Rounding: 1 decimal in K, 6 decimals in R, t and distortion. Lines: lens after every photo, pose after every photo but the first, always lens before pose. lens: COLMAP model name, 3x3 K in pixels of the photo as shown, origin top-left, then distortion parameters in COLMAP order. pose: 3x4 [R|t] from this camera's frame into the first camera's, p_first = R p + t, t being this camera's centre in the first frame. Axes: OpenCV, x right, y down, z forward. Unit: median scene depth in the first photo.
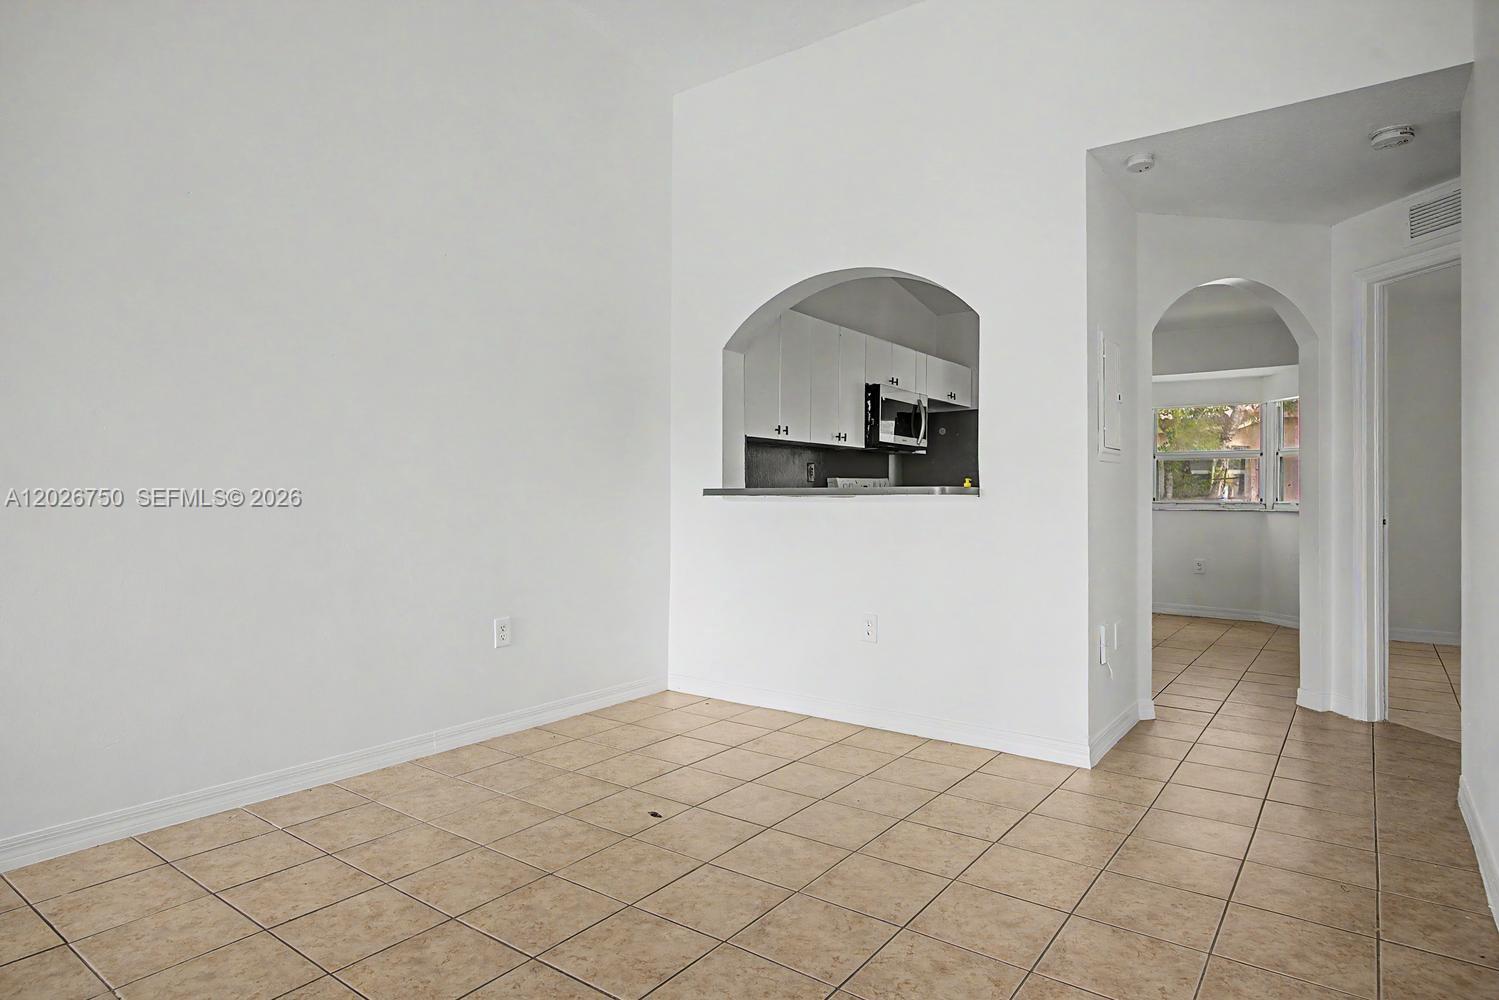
lens RADIAL K [[844.4, 0, 748.3], [0, 844.4, 507.7], [0, 0, 1]] dist [0.028845, 0.001193]
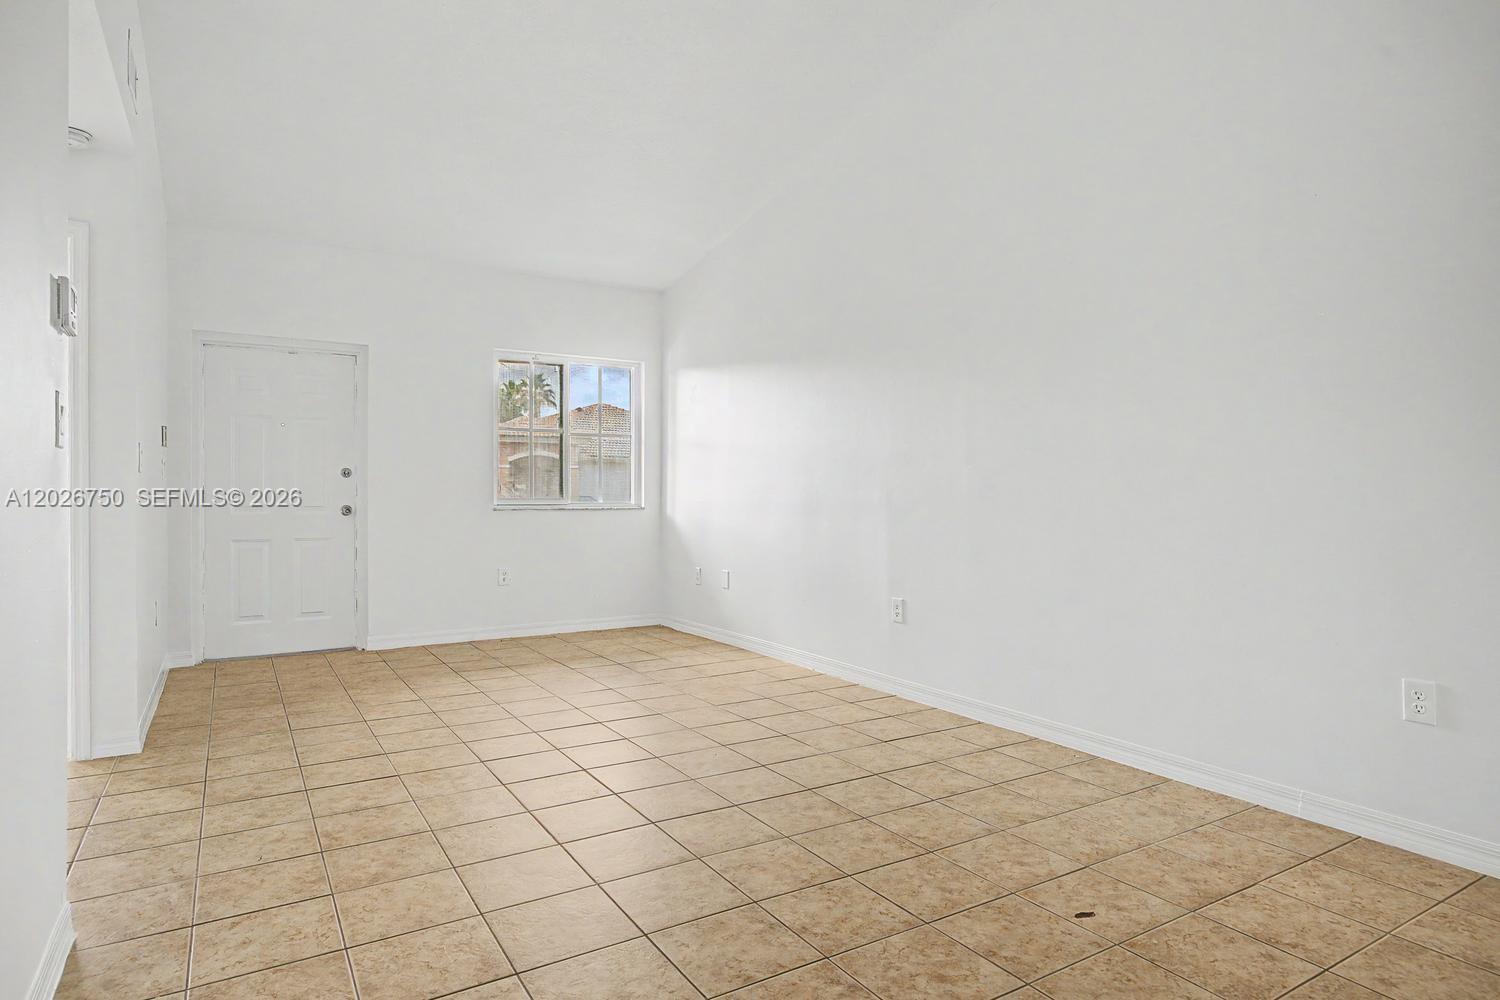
lens RADIAL K [[845.0, 0, 746.1], [0, 845.0, 488.3], [0, 0, 1]] dist [0.028845, 0.001193]
pose [[-0.384641, -0.019865, -0.922852, 0.715236], [-0.010736, 0.999797, -0.017046, -0.001047], [0.923004, 0.003352, -0.384776, 1.015105]]
